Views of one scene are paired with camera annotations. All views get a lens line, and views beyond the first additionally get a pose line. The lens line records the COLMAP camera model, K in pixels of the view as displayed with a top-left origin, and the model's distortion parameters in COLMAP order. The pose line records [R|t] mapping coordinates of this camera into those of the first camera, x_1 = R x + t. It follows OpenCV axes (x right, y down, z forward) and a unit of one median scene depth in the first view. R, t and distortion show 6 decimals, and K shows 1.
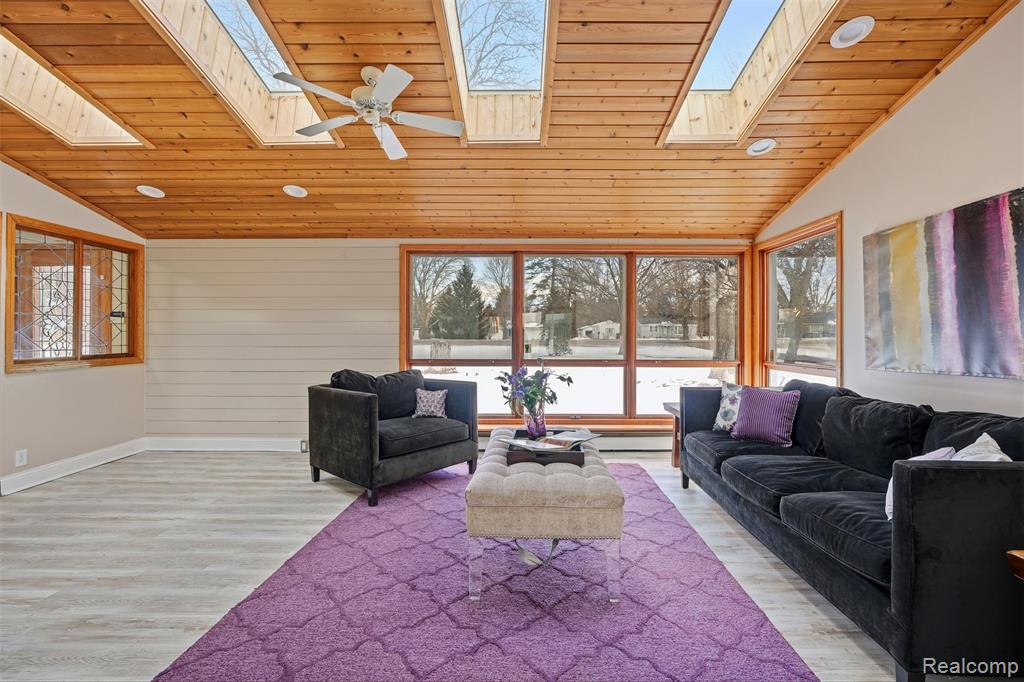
lens RADIAL K [[459.6, 0, 515.3], [0, 459.6, 338.9], [0, 0, 1]] dist [-0.012194, 0.004619]
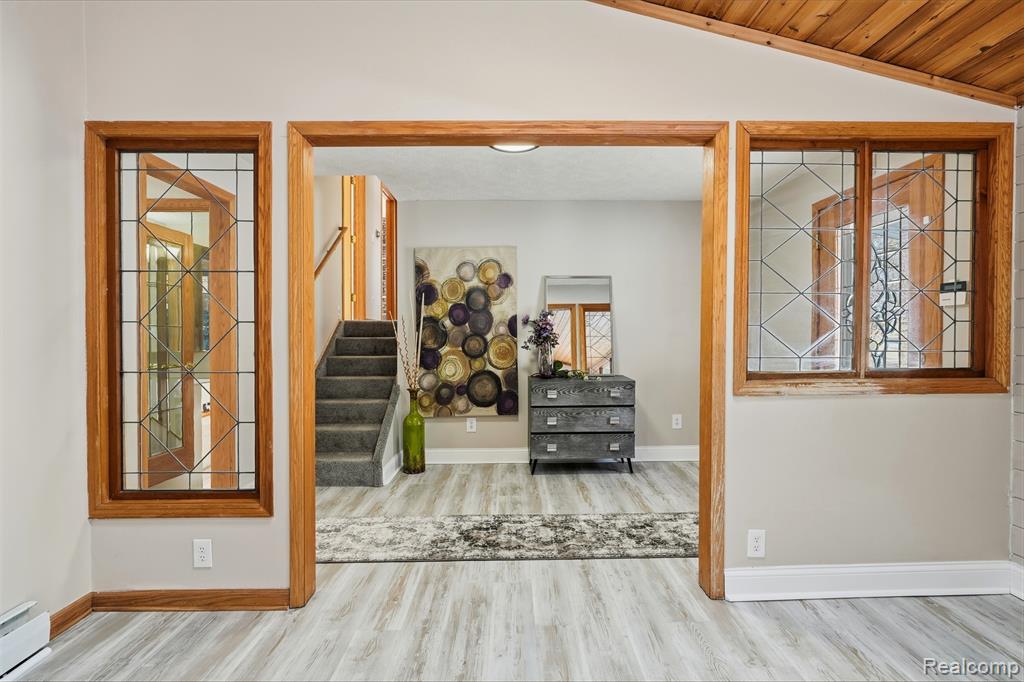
lens RADIAL K [[476.2, 0, 519.0], [0, 476.2, 340.2], [0, 0, 1]] dist [-0.010547, 0.001053]
pose [[0.029601, 0.011602, -0.999494, -0.460560], [-0.003264, 0.999928, 0.011511, -0.001569], [0.999556, 0.002922, 0.029637, 0.633105]]
